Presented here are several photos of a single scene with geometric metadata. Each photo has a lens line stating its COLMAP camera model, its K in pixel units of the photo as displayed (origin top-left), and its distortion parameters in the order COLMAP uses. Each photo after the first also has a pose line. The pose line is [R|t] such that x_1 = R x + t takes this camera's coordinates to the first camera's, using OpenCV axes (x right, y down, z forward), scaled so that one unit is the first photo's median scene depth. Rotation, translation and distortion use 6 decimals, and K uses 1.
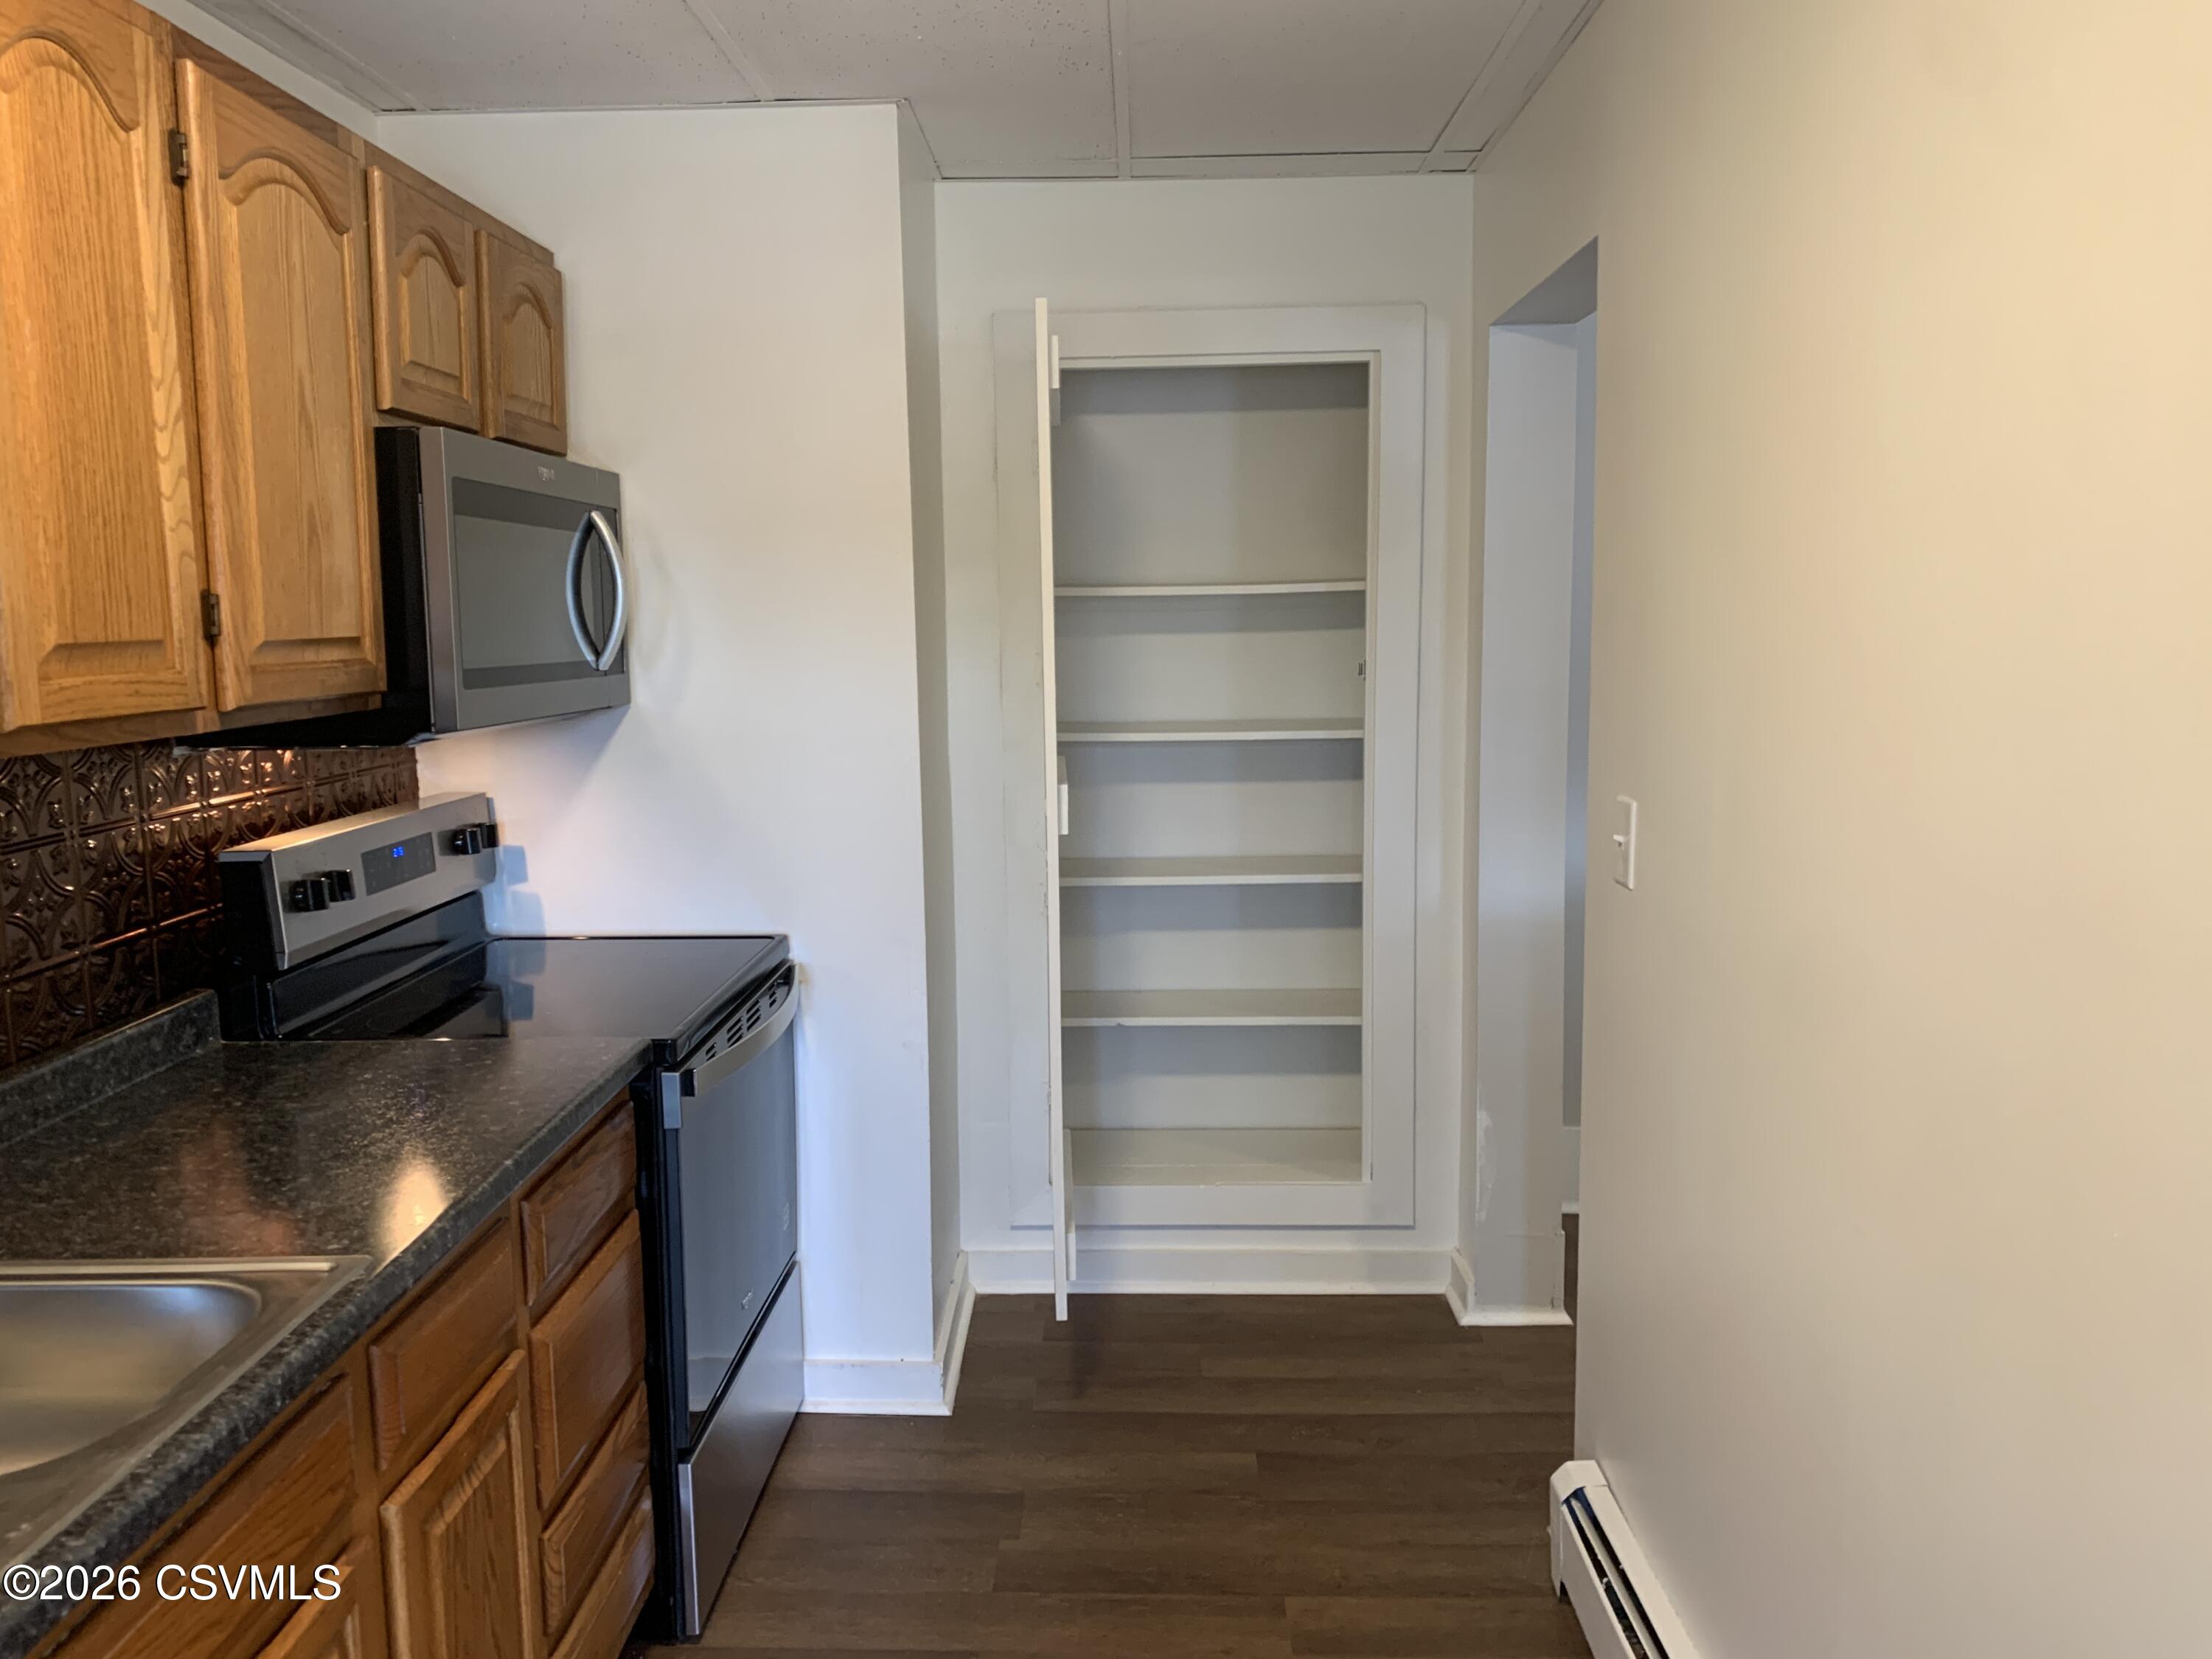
lens RADIAL K [[1674.7, 0, 1048.4], [0, 1674.7, 814.8], [0, 0, 1]] dist [0.009416, -0.005493]
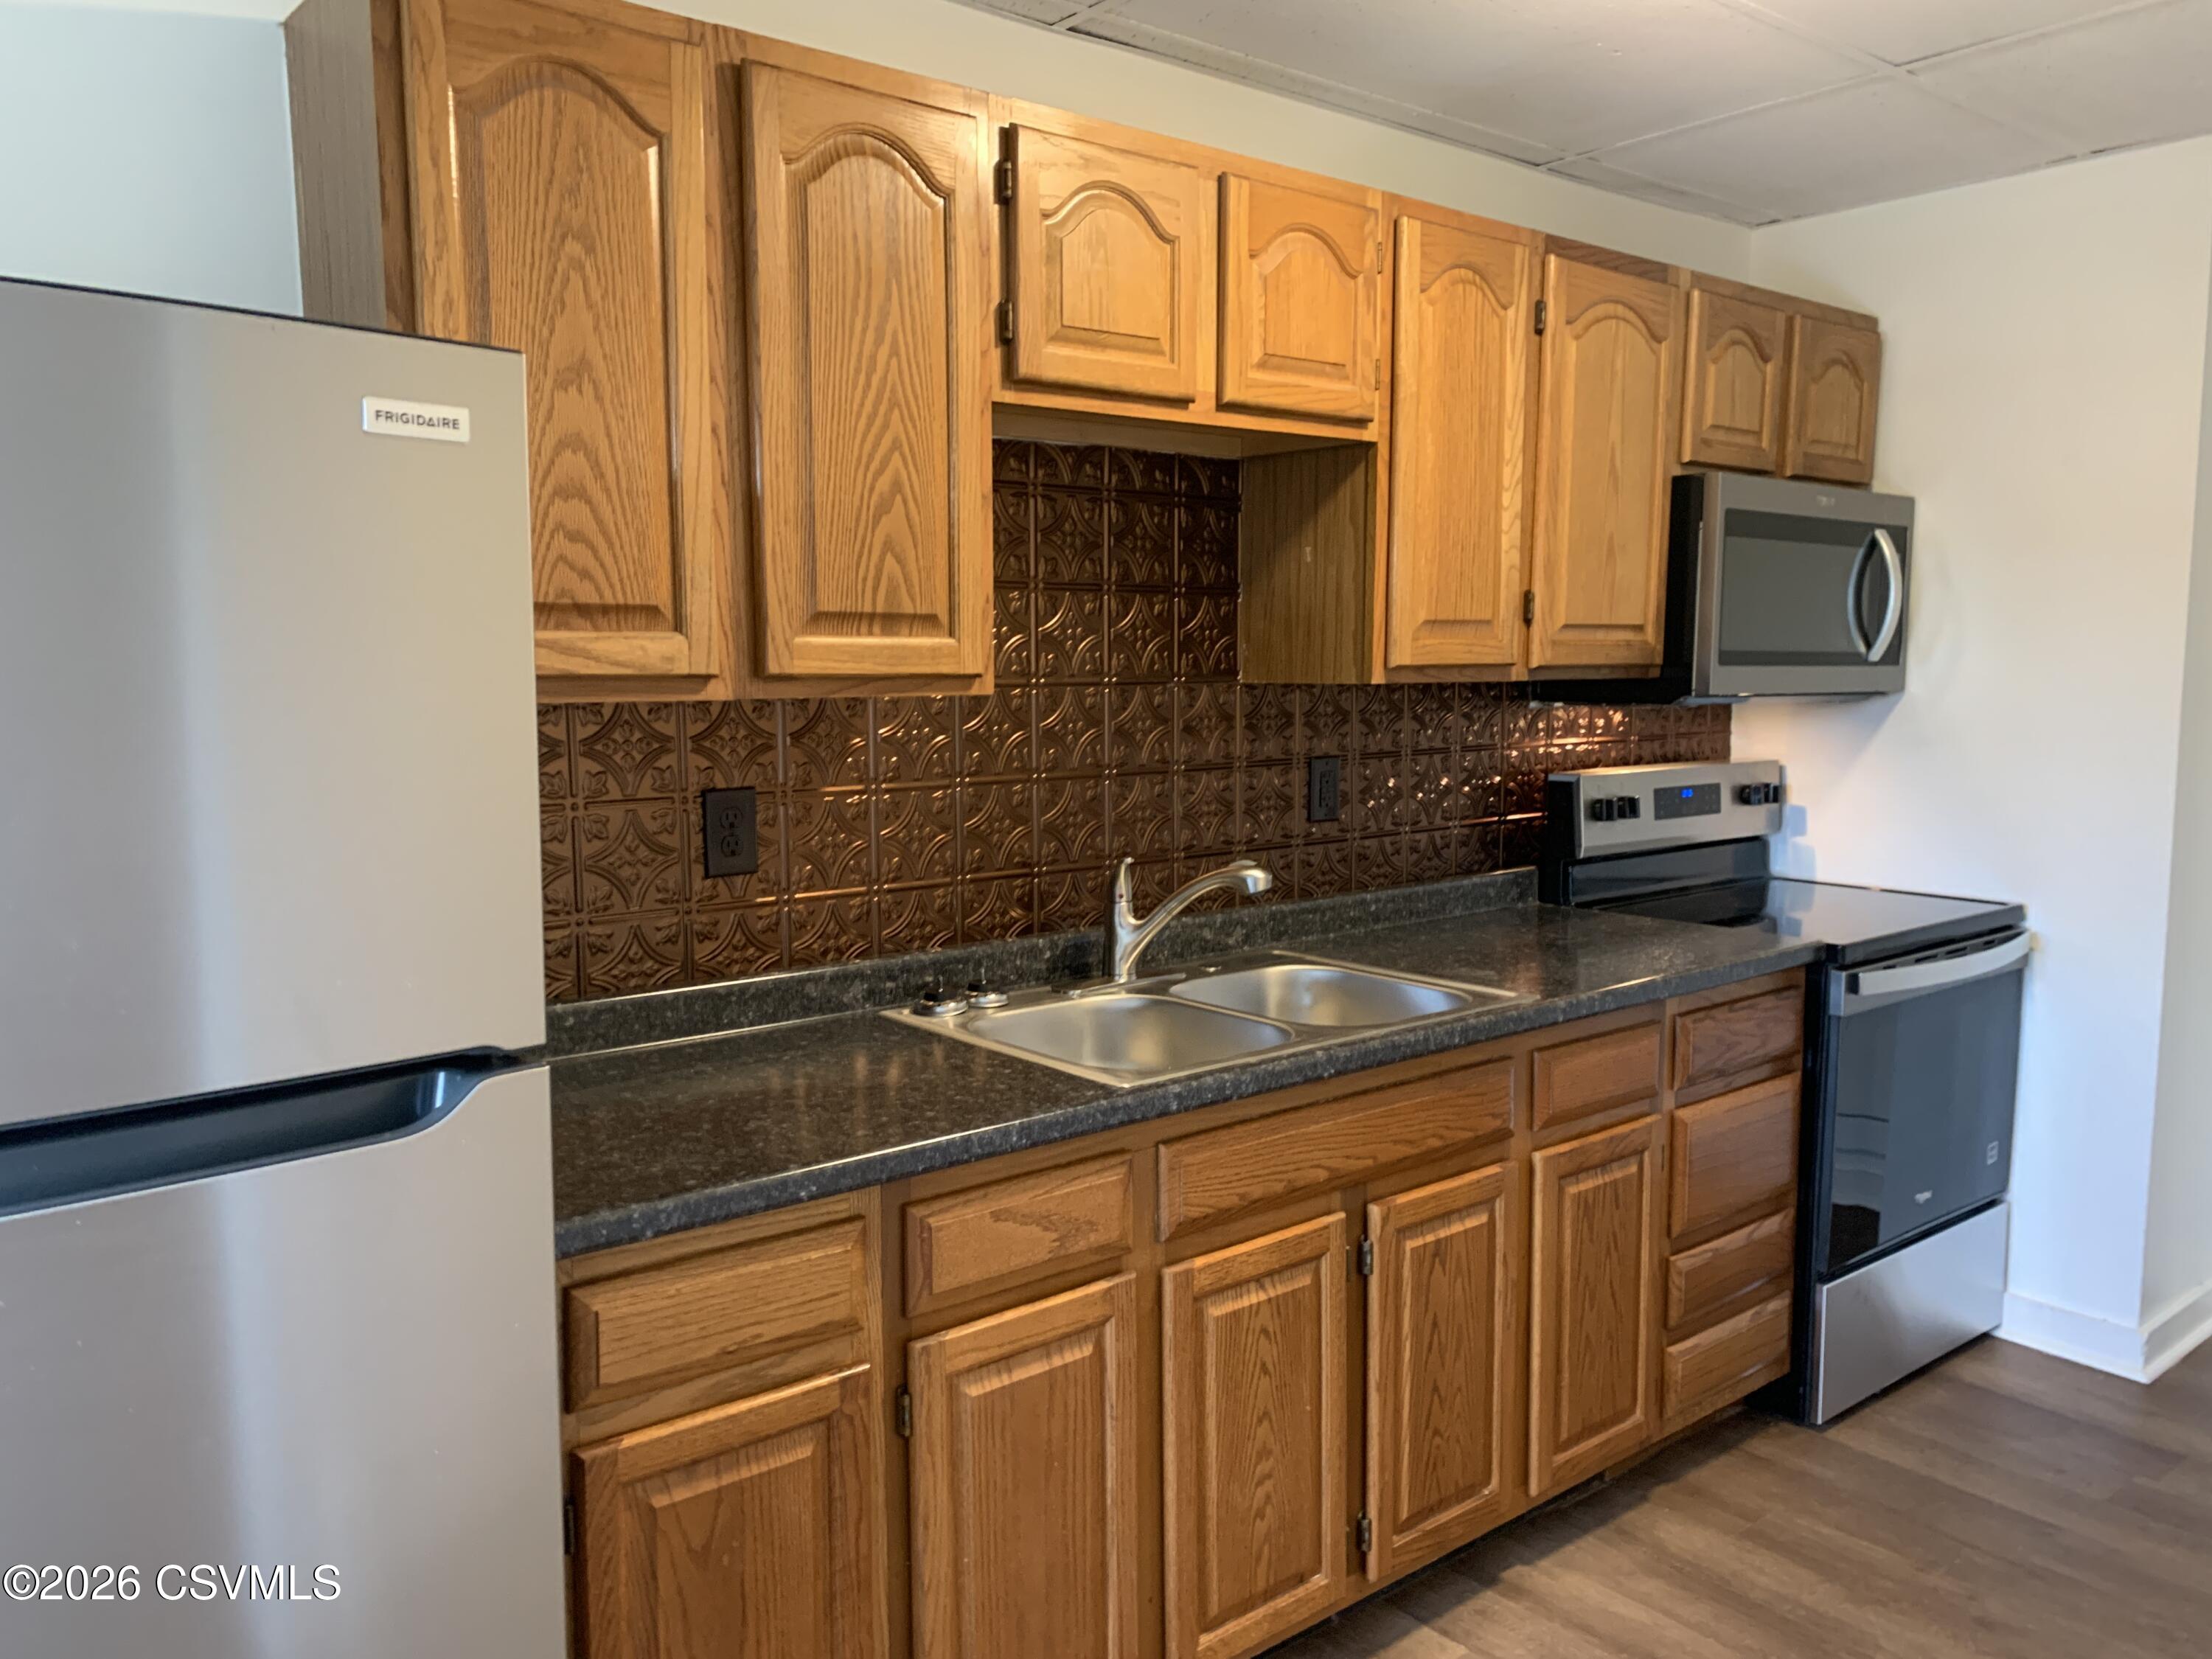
lens RADIAL K [[1643.1, 0, 1097.6], [0, 1643.1, 869.2], [0, 0, 1]] dist [0.095471, -0.177430]
pose [[0.668111, 0.110868, -0.735755, 0.308280], [-0.100947, 0.993200, 0.057995, 0.059080], [0.737182, 0.035525, 0.674760, -0.261500]]
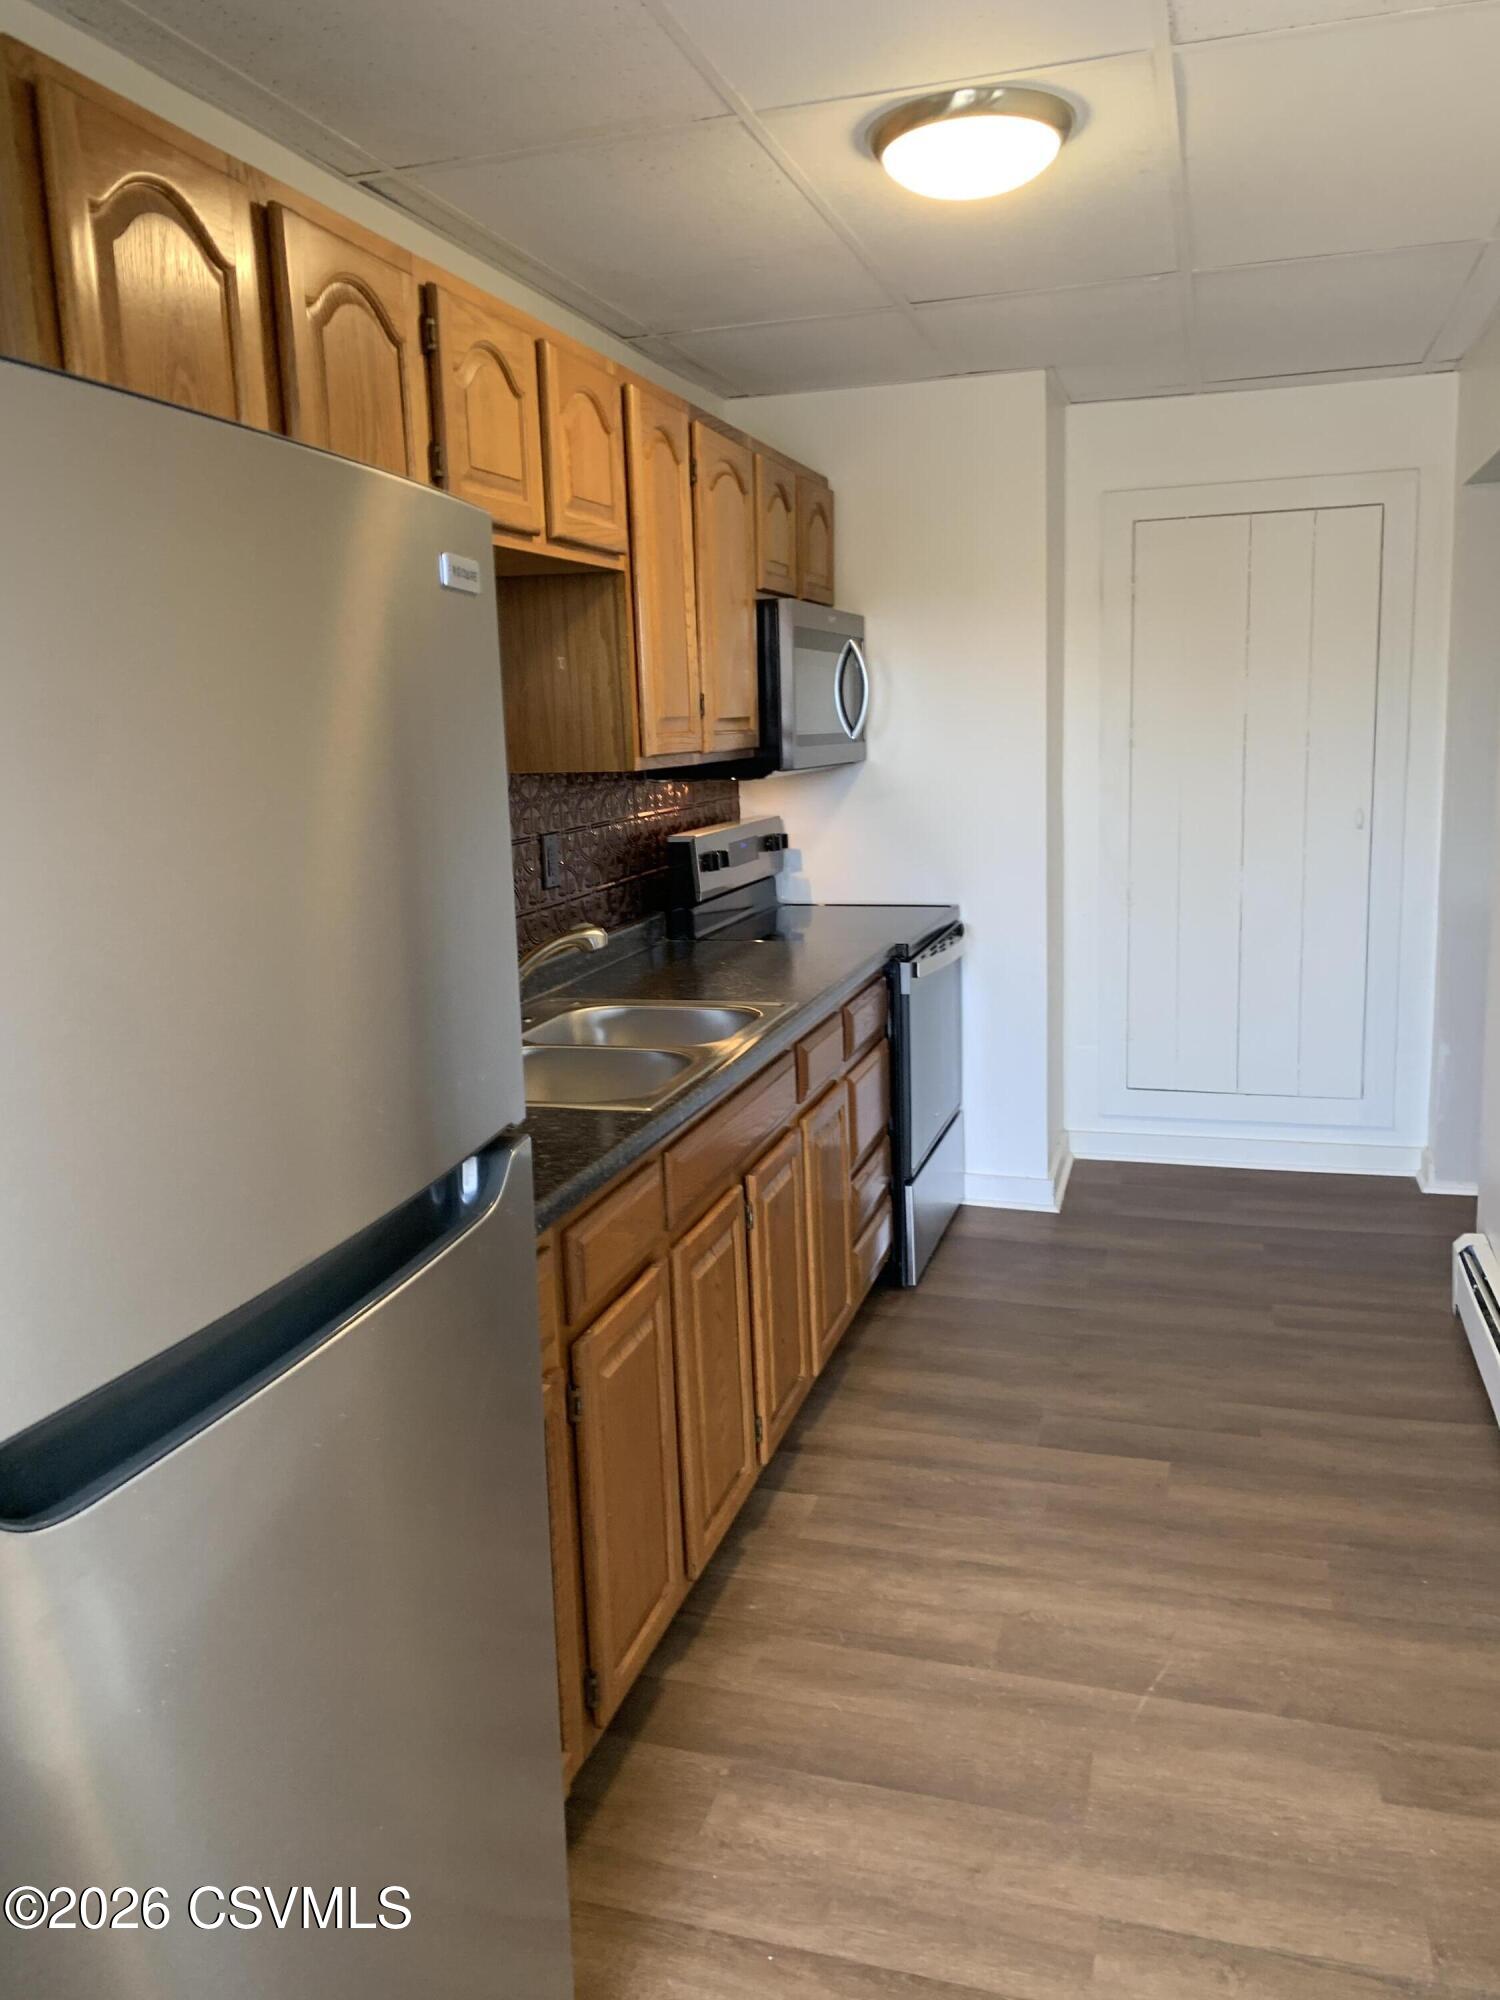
lens RADIAL K [[1485.7, 0, 761.0], [0, 1485.7, 992.7], [0, 0, 1]] dist [0.095471, -0.177430]
pose [[0.969637, 0.024505, -0.243320, 0.009284], [-0.008859, 0.997834, 0.065190, 0.082508], [0.244390, -0.061055, 0.967753, -0.551653]]
